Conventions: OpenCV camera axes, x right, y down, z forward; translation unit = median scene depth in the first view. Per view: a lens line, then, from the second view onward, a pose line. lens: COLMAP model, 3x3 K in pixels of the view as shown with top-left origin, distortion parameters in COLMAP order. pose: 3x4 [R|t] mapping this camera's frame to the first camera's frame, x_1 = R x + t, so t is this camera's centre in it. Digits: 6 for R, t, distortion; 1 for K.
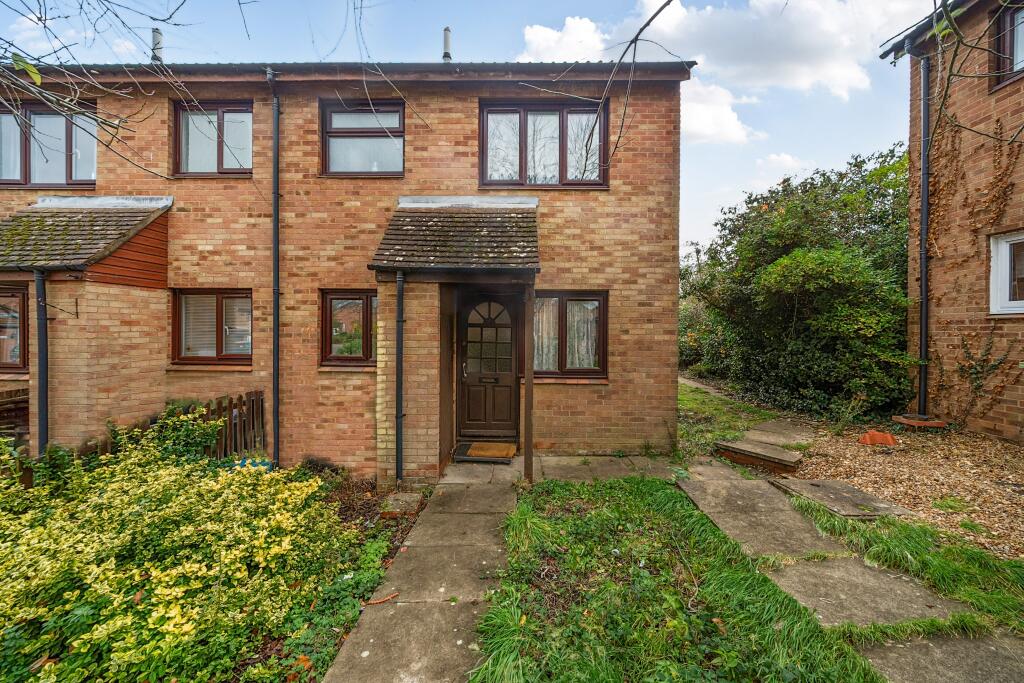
lens RADIAL K [[354.5, 0, 512.1], [0, 354.5, 334.1], [0, 0, 1]] dist [-0.004267, -0.000203]
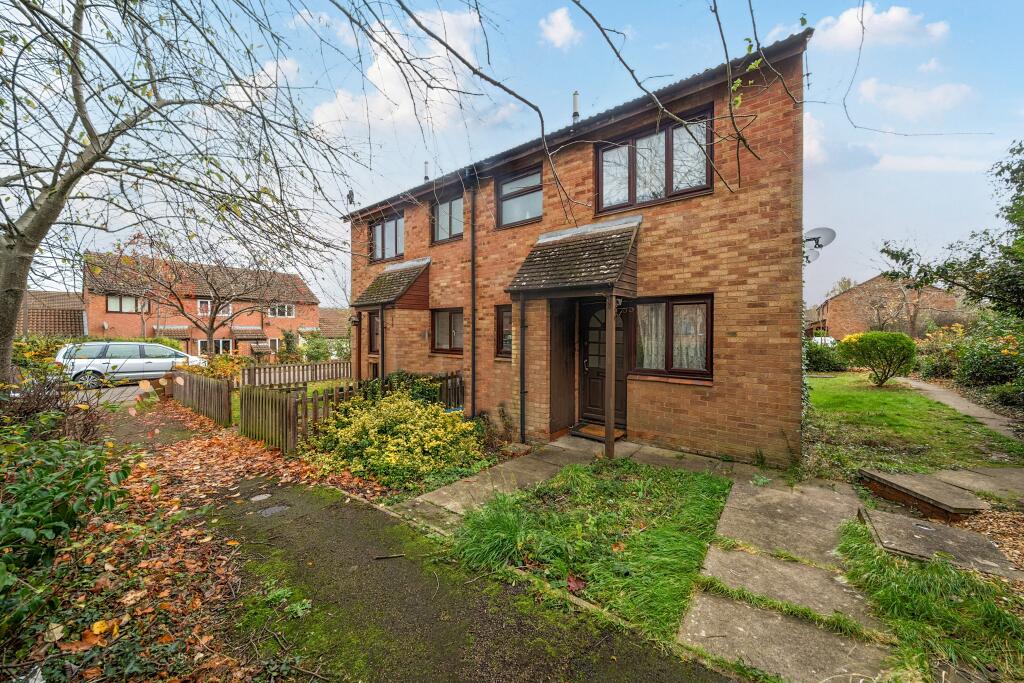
lens RADIAL K [[354.5, 0, 511.6], [0, 354.5, 336.7], [0, 0, 1]] dist [-0.004267, -0.000203]
pose [[0.790613, 0.005546, -0.612292, 0.437129], [-0.003578, 0.999984, 0.004438, -0.001942], [0.612306, -0.001318, 0.790620, -0.145076]]
